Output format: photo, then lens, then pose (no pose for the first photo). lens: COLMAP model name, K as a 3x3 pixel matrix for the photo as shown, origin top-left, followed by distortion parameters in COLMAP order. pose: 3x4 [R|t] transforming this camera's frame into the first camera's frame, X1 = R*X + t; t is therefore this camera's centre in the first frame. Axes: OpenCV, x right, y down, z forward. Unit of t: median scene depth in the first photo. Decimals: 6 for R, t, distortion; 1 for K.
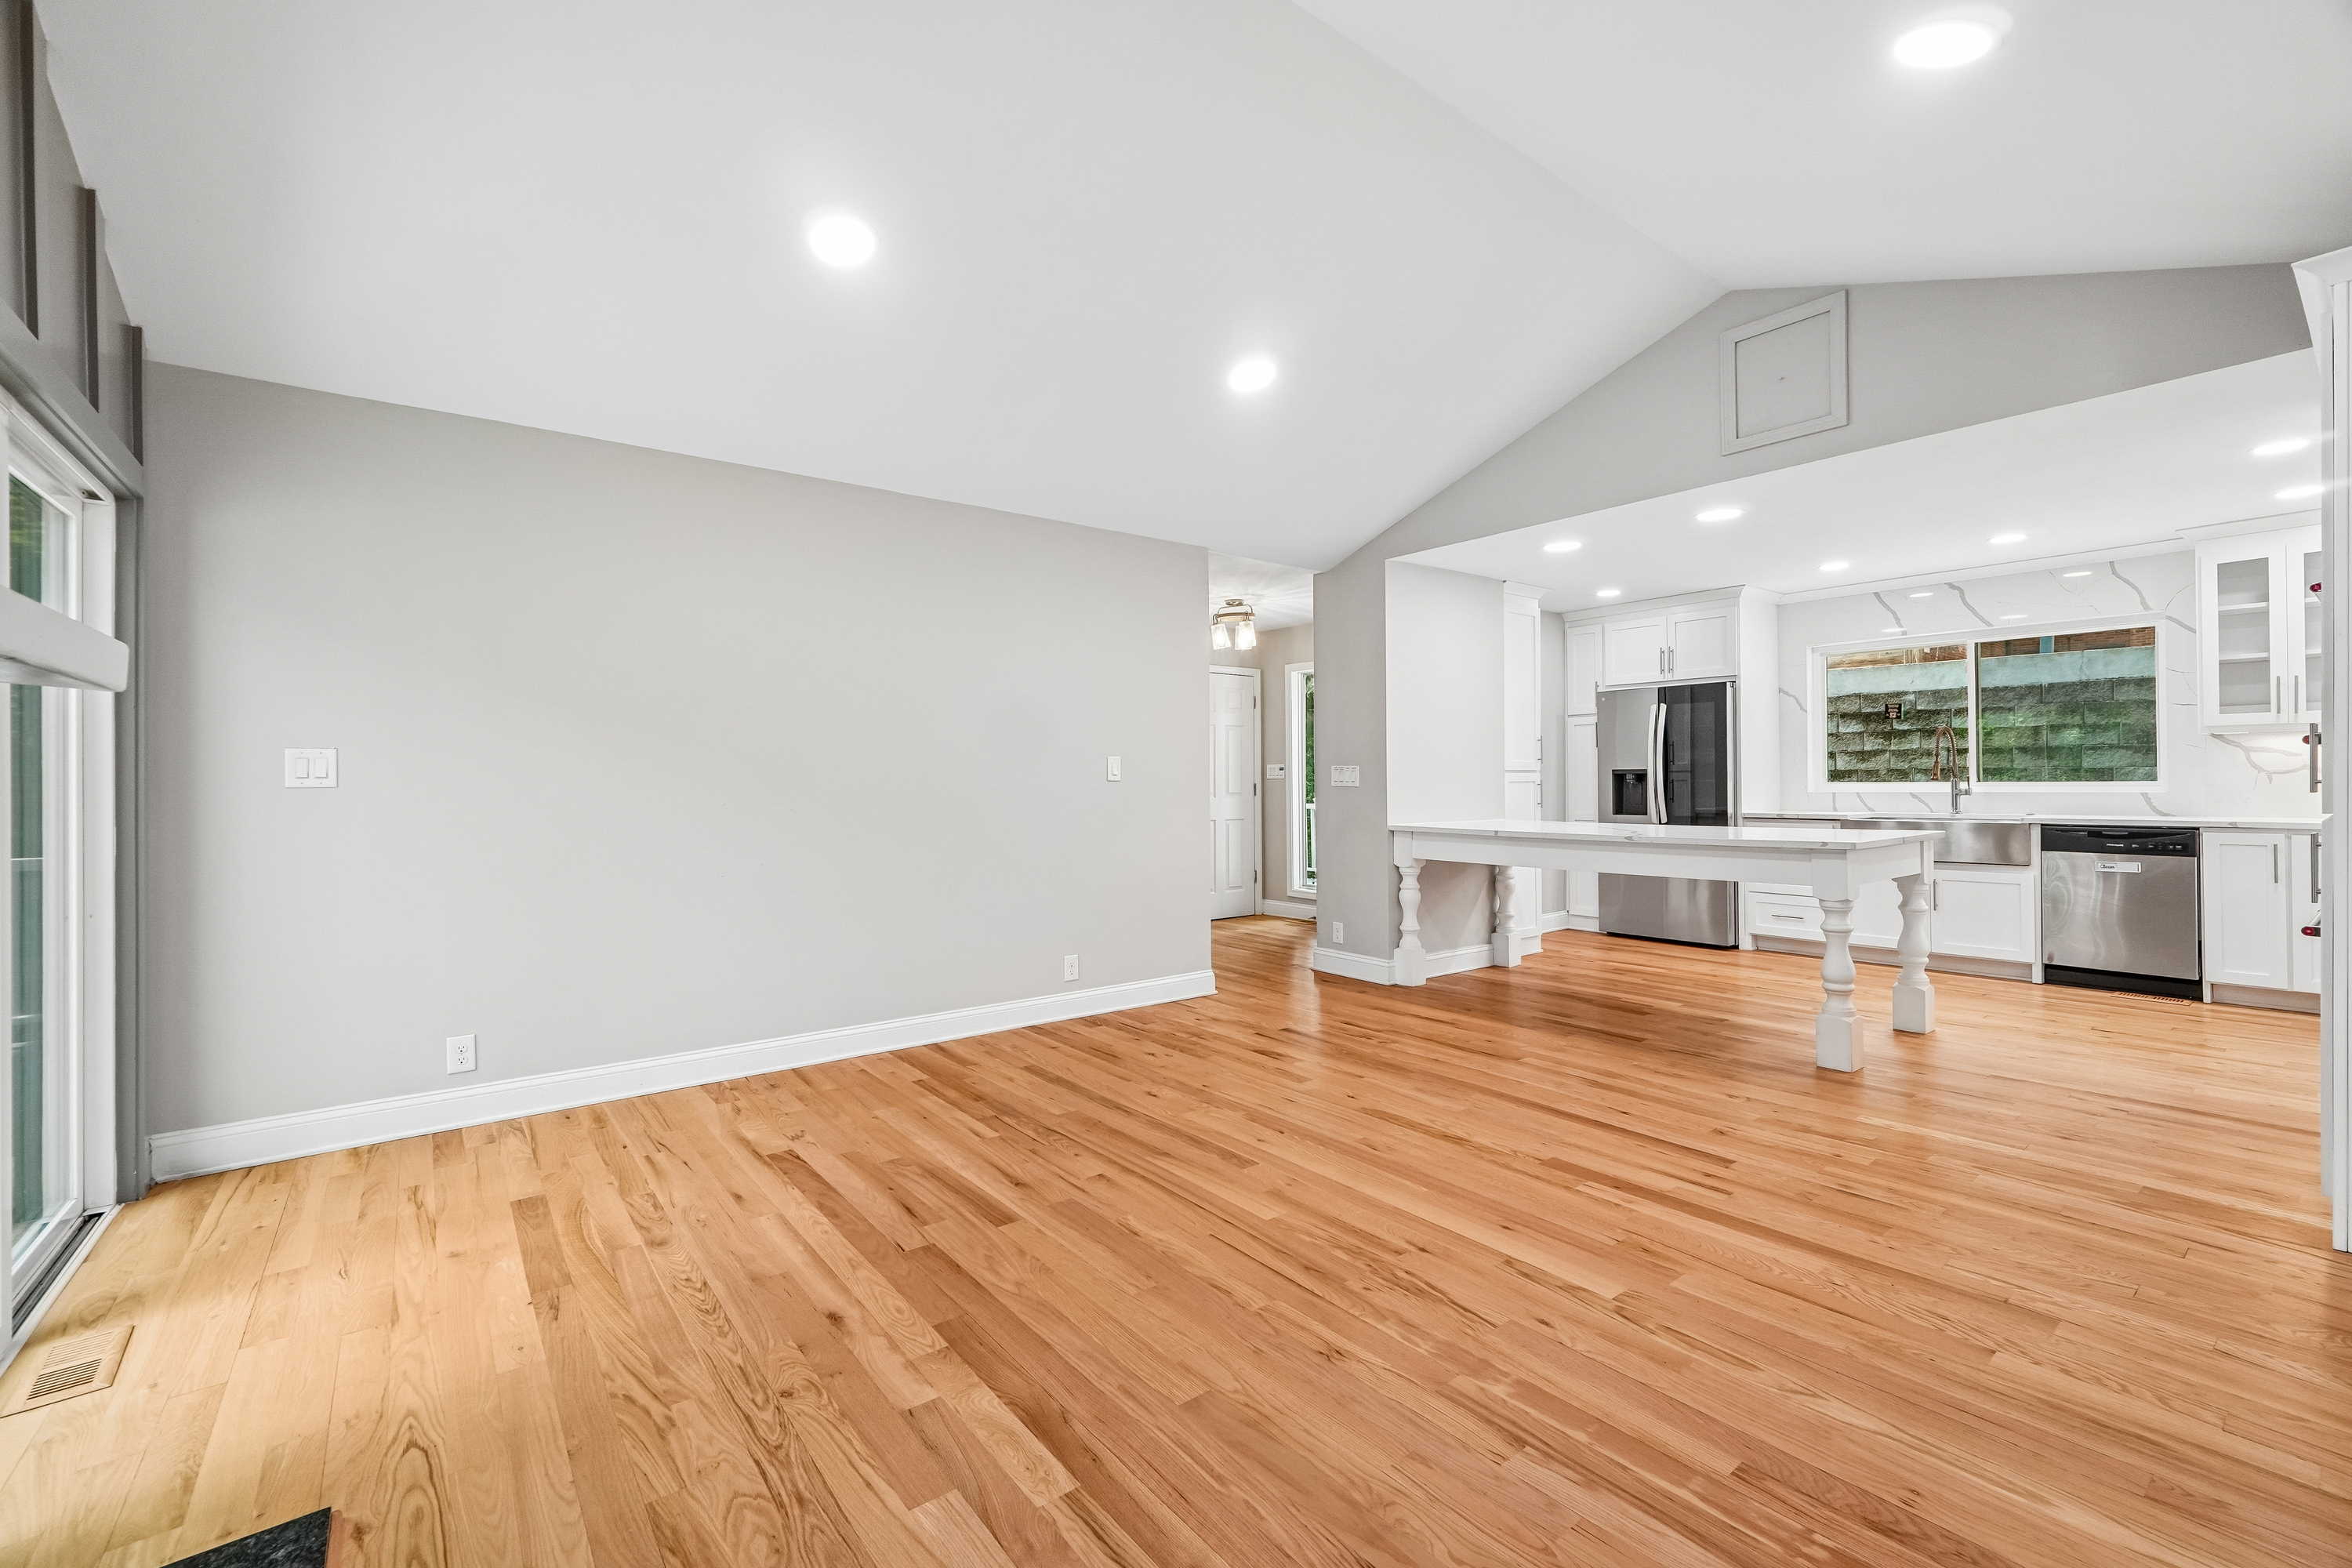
lens RADIAL K [[999.0, 0, 1172.0], [0, 999.0, 774.5], [0, 0, 1]] dist [-0.016435, 0.006689]
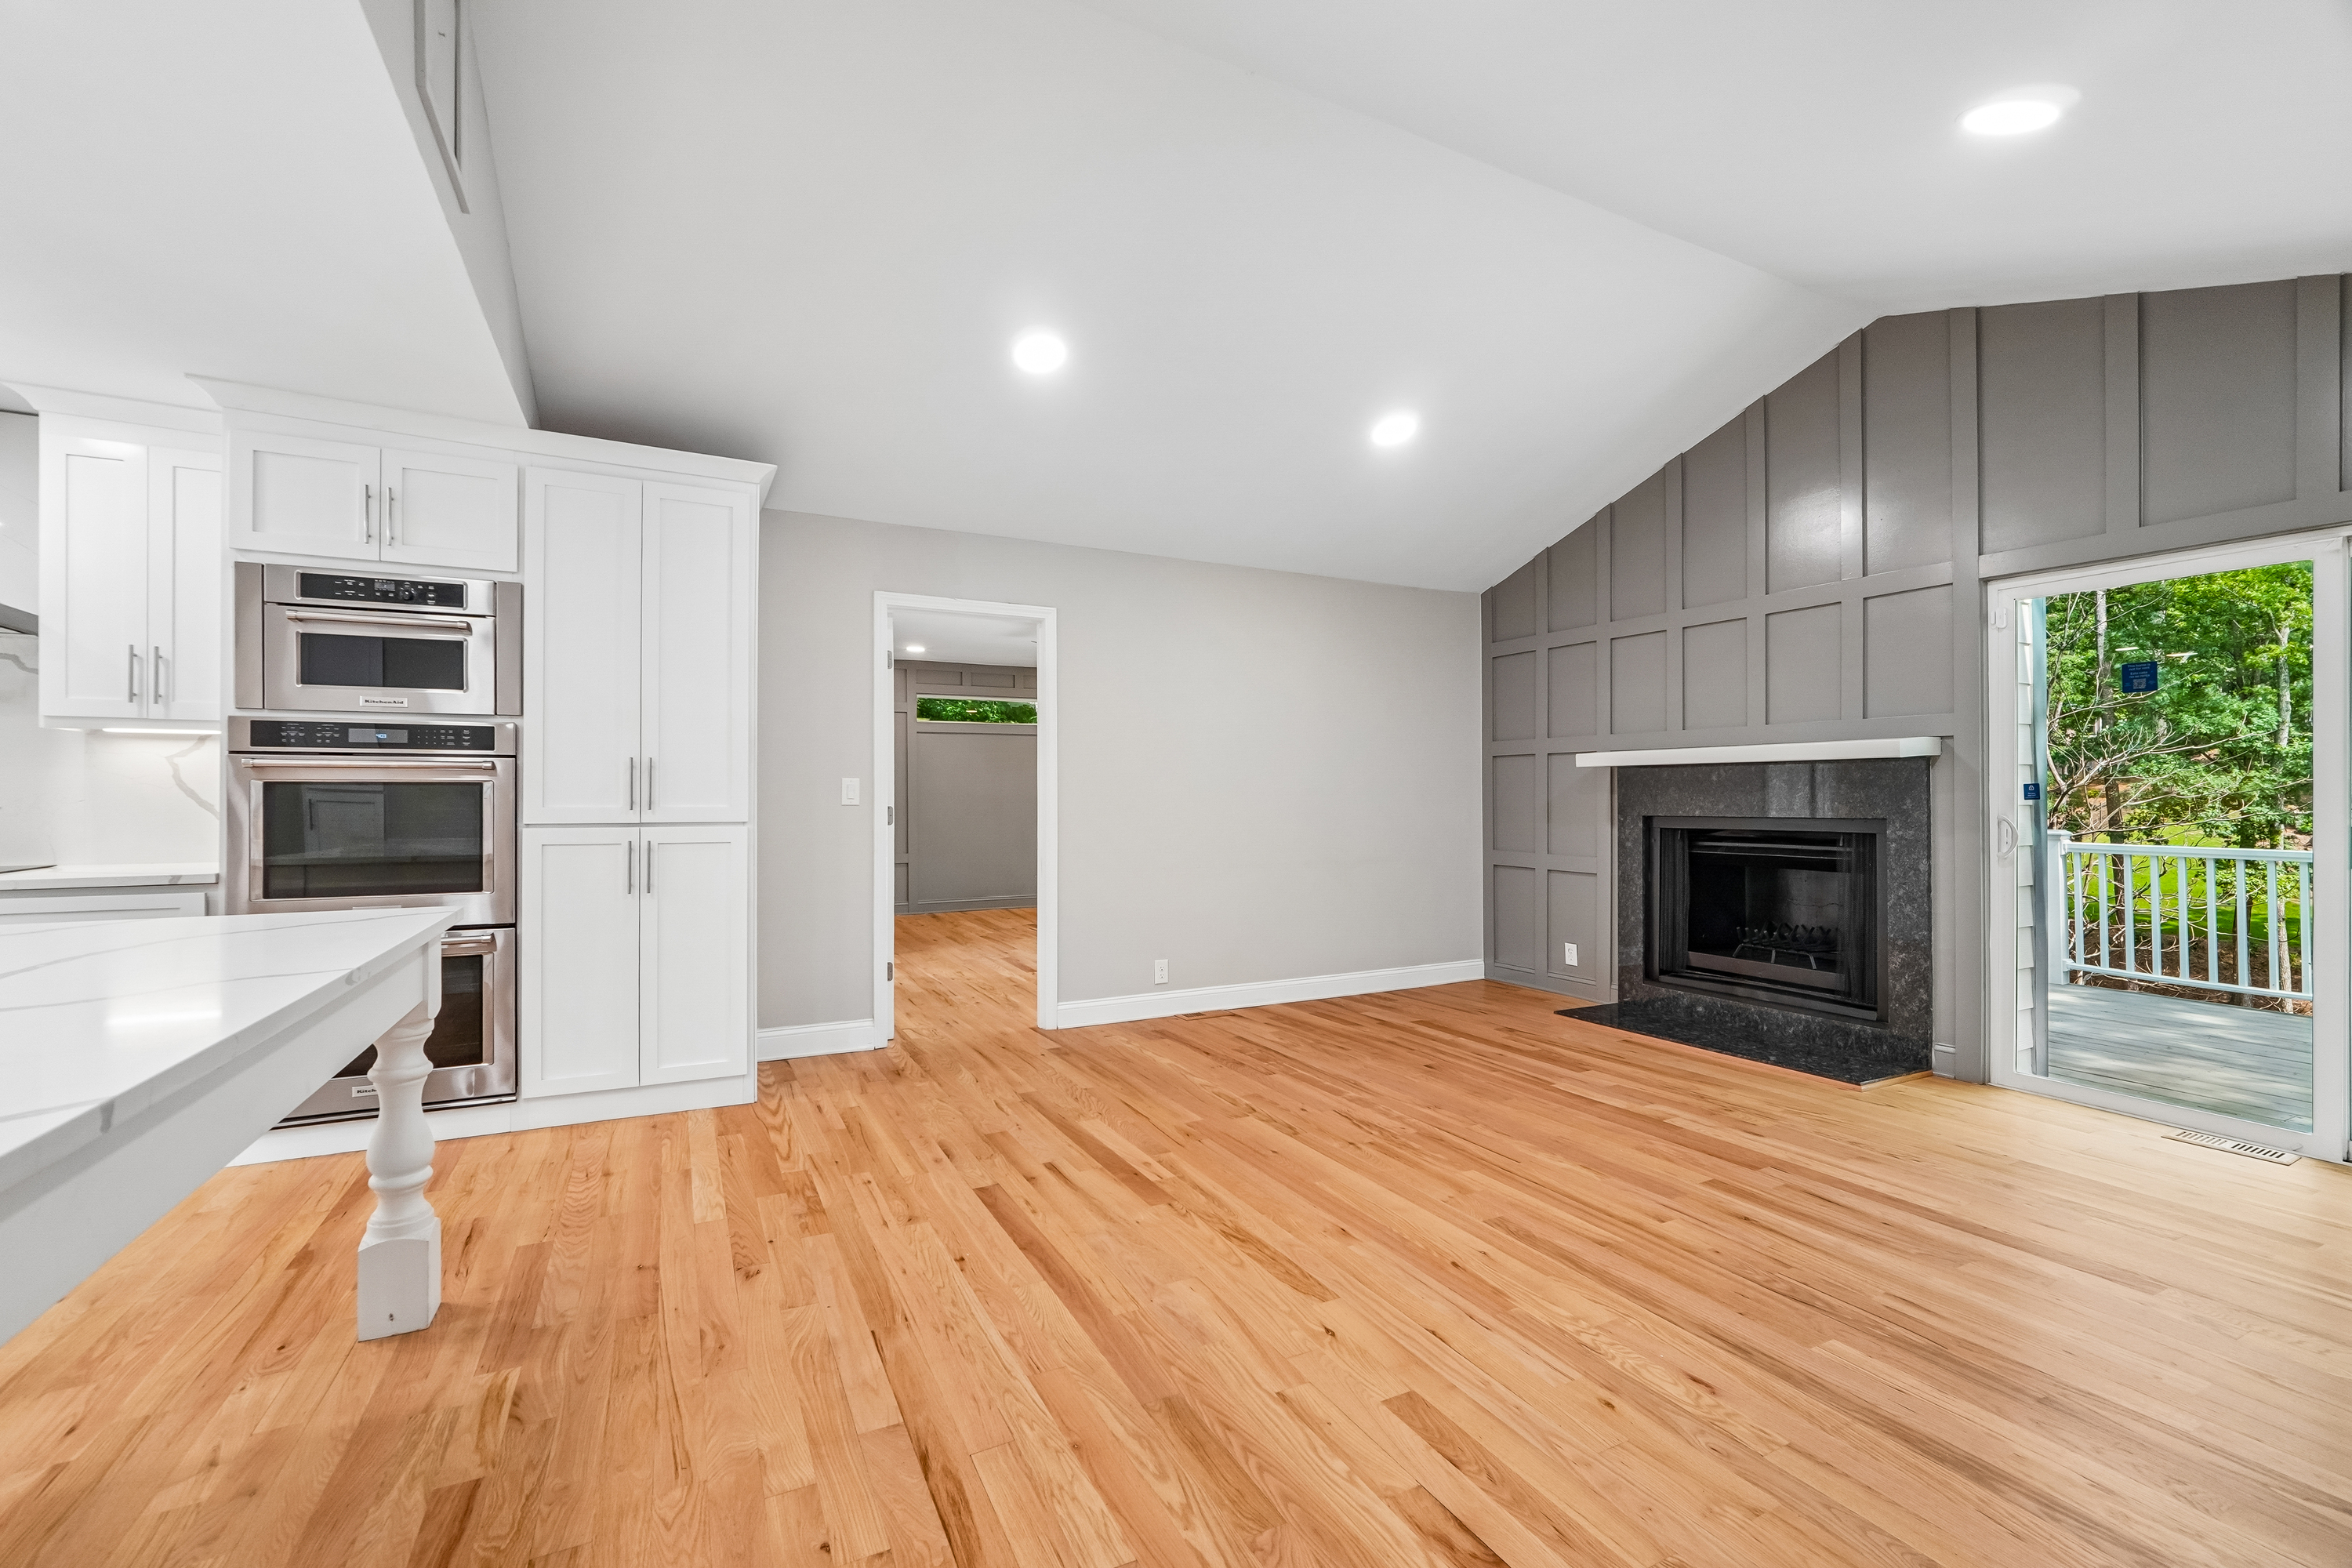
lens RADIAL K [[986.9, 0, 1176.0], [0, 986.9, 784.0], [0, 0, 1]] dist [-0.013932, 0.005944]
pose [[-0.982700, 0.010973, 0.184878, 0.197088], [0.008168, 0.999840, -0.015928, 0.009139], [-0.185023, -0.014142, -0.982632, 1.987816]]
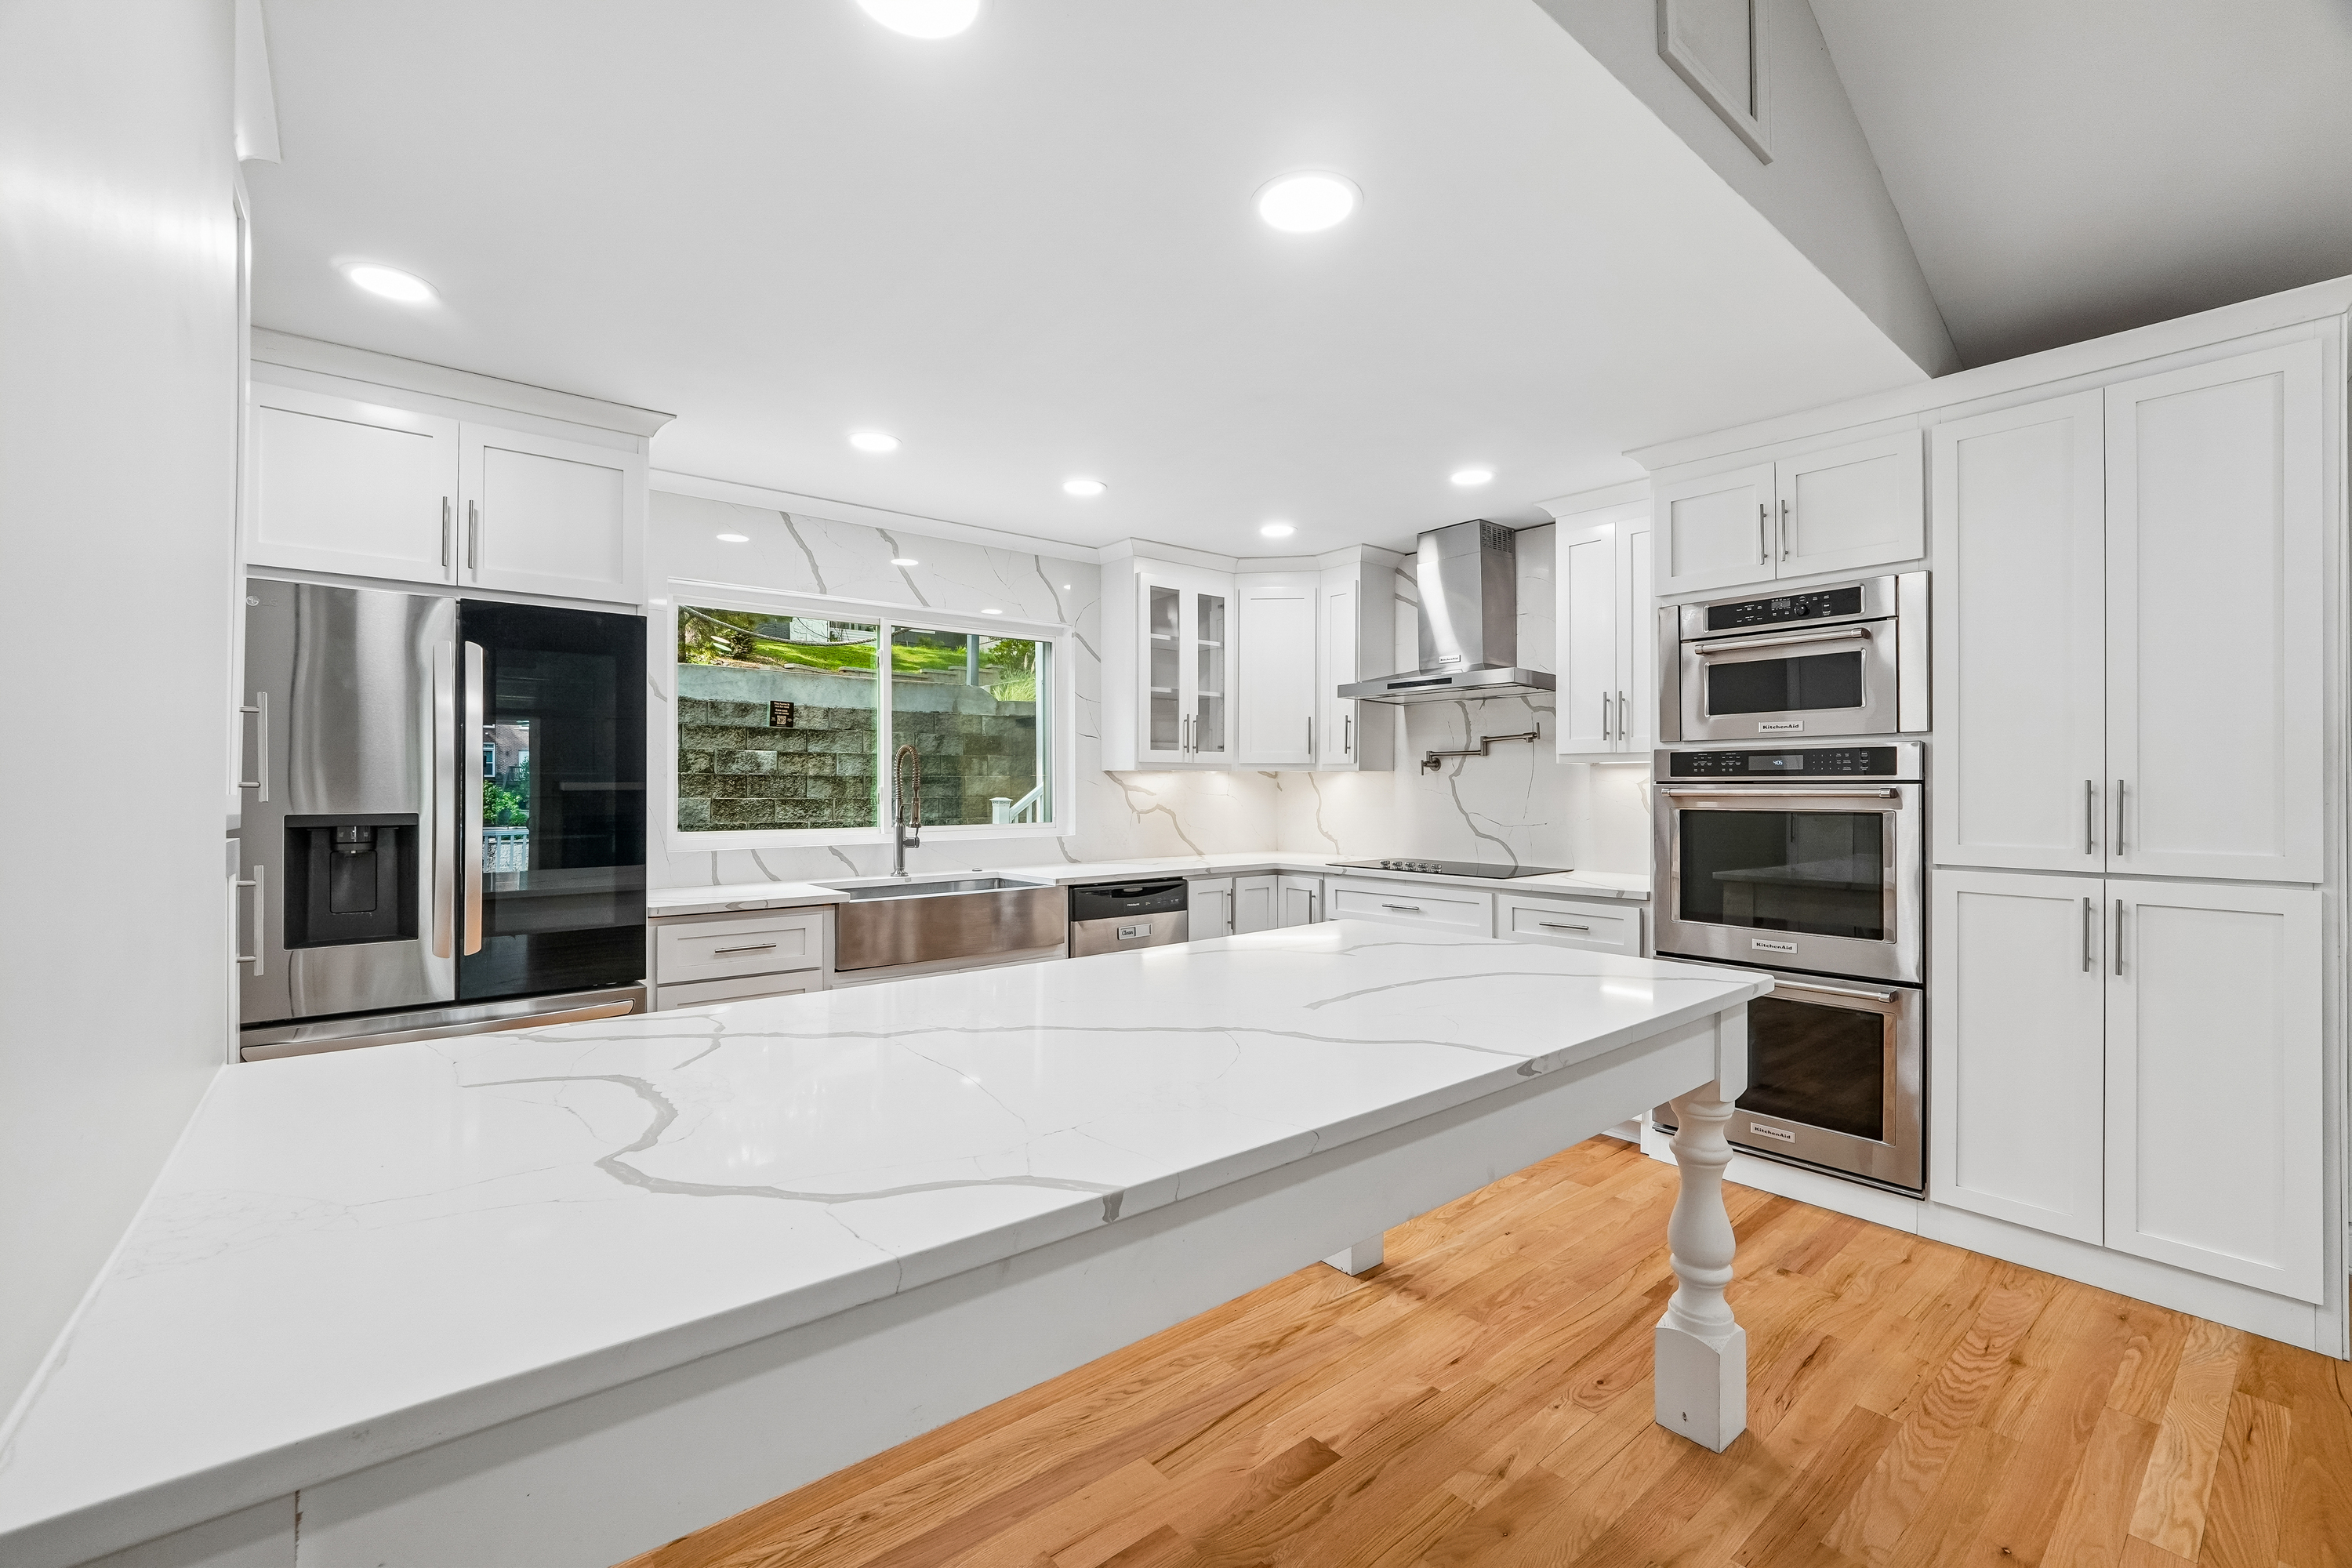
lens RADIAL K [[986.9, 0, 1176.0], [0, 986.9, 784.0], [0, 0, 1]] dist [-0.013932, 0.005944]
pose [[-0.033280, 0.012744, 0.999365, 0.247037], [-0.004581, 0.999906, -0.012903, -0.030103], [-0.999436, -0.005008, -0.033218, 1.752480]]
